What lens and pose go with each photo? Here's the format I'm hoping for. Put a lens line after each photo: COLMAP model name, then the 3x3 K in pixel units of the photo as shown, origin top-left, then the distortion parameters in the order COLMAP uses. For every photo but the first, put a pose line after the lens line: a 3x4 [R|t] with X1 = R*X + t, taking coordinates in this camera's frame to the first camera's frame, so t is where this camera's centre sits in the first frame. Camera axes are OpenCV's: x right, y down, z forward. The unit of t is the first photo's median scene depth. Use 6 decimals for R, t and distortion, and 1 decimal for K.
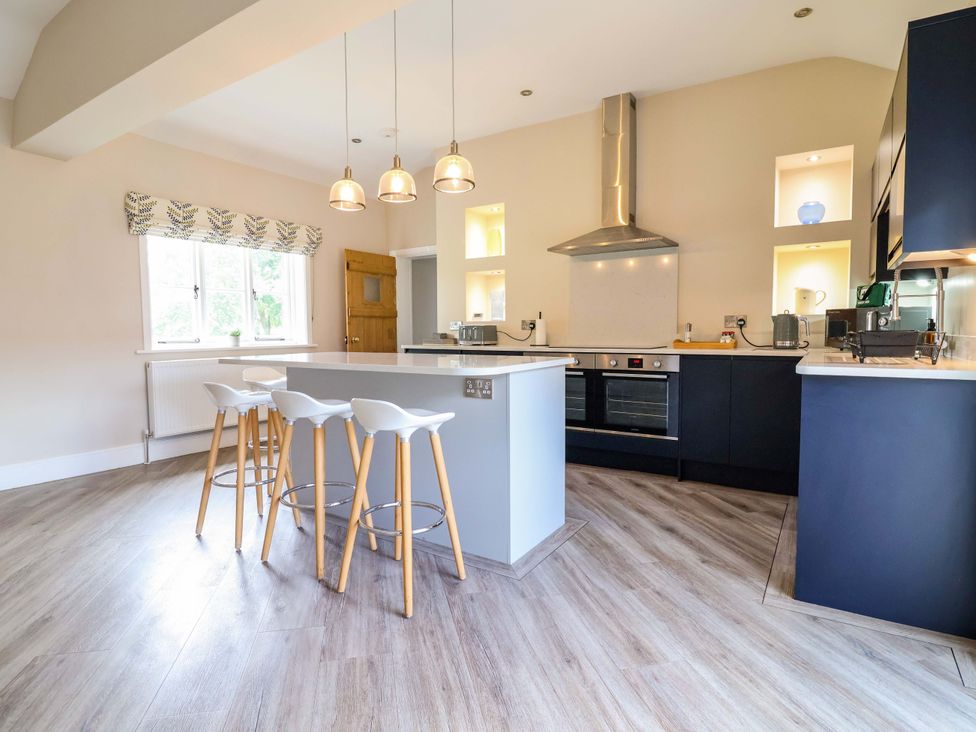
lens RADIAL K [[512.1, 0, 478.2], [0, 512.1, 361.0], [0, 0, 1]] dist [0.003985, -0.015597]
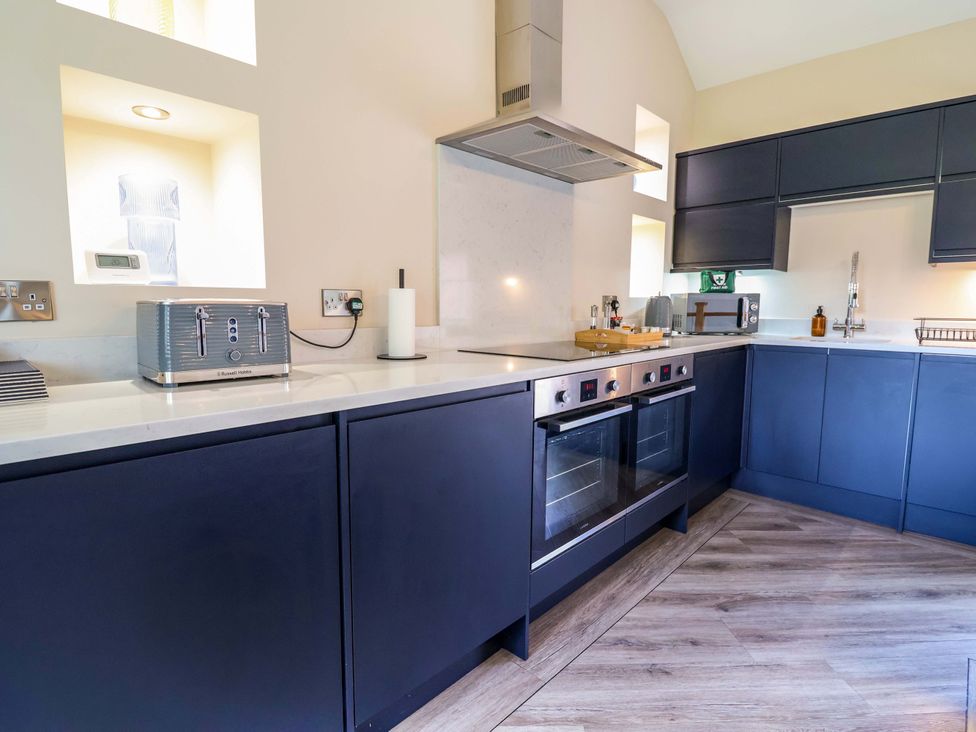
lens RADIAL K [[512.1, 0, 478.2], [0, 512.1, 361.0], [0, 0, 1]] dist [0.003985, -0.015597]
pose [[0.184674, -0.100045, 0.977694, -0.244070], [0.054803, 0.994306, 0.091393, -0.059610], [-0.981271, 0.036703, 0.189105, 0.870003]]
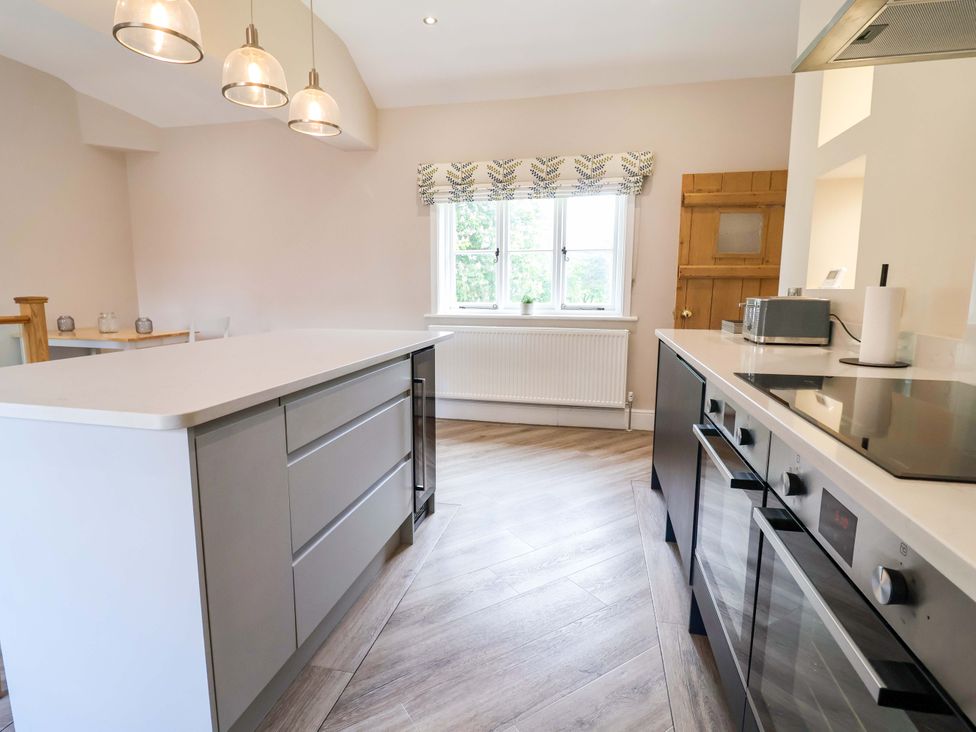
lens RADIAL K [[512.1, 0, 478.2], [0, 512.1, 361.0], [0, 0, 1]] dist [0.003985, -0.015597]
pose [[0.352177, 0.141062, -0.925242, 0.344324], [-0.062342, 0.989917, 0.127193, -0.059376], [0.933855, 0.012887, 0.357420, 0.629543]]
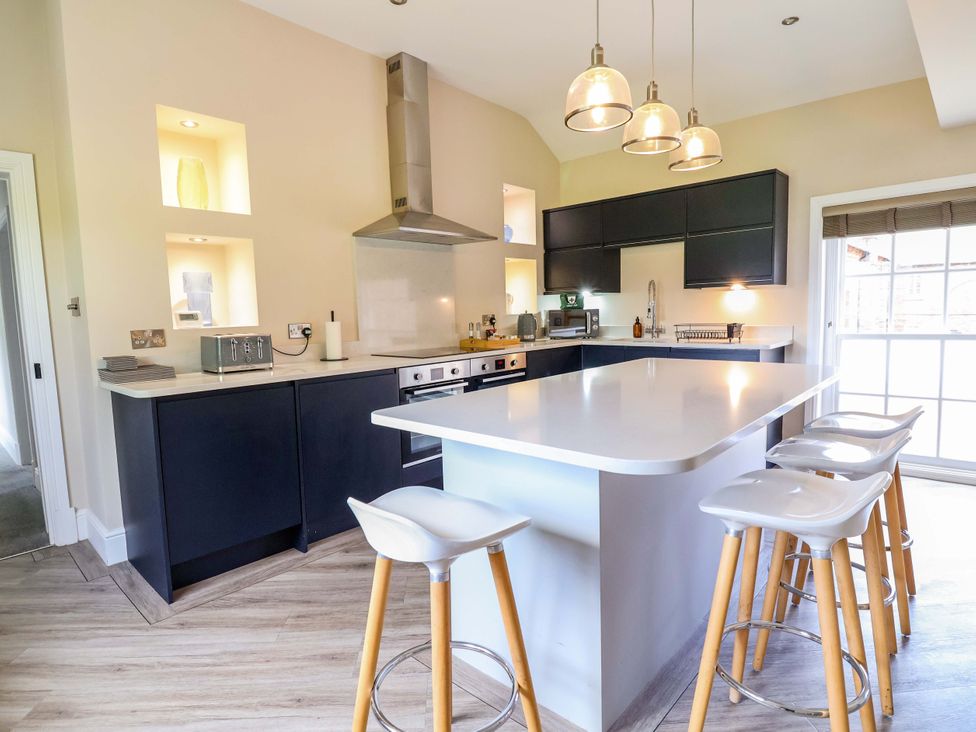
lens RADIAL K [[542.6, 0, 475.8], [0, 542.6, 361.7], [0, 0, 1]] dist [0.000606, -0.000590]
pose [[0.164112, -0.094108, 0.981942, -0.566253], [0.086391, 0.992985, 0.080728, -0.070079], [-0.982652, 0.071582, 0.171091, 0.686392]]
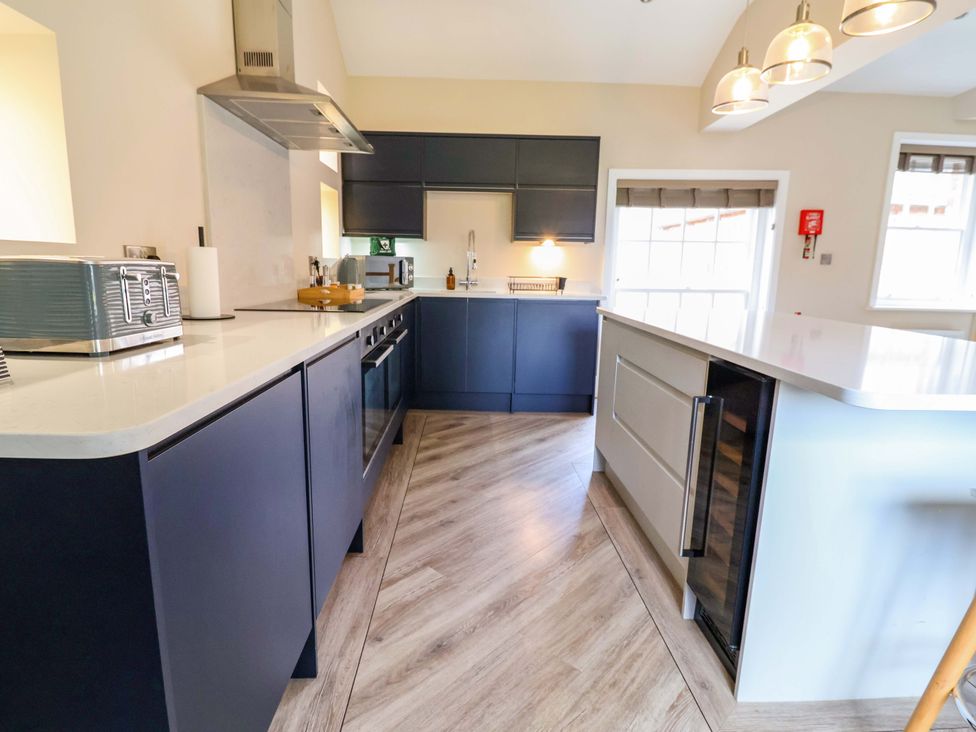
lens RADIAL K [[512.1, 0, 478.2], [0, 512.1, 361.0], [0, 0, 1]] dist [0.003985, -0.015597]
pose [[-0.564857, -0.153765, 0.810736, -0.303486], [0.032545, 0.977570, 0.208082, -0.071380], [-0.824546, 0.143922, -0.547183, 1.044475]]
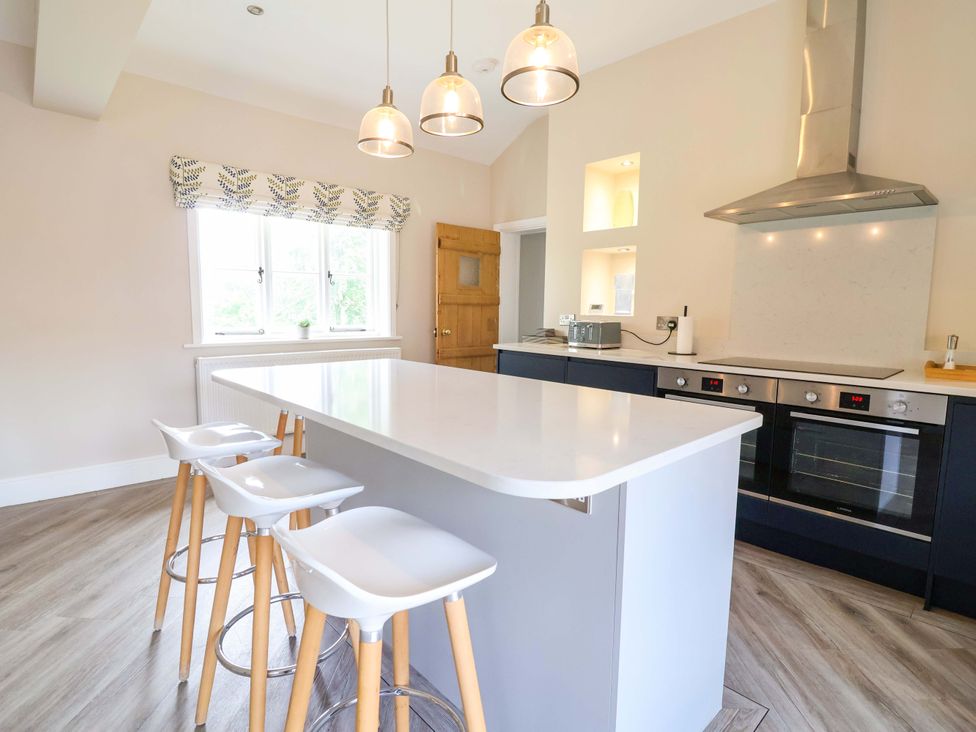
lens RADIAL K [[503.9, 0, 482.4], [0, 503.9, 360.7], [0, 0, 1]] dist [0.000303, -0.014141]
pose [[0.970297, 0.044706, -0.237749, 0.018467], [-0.034256, 0.998264, 0.047907, -0.044442], [0.239478, -0.038340, 0.970145, 0.261829]]
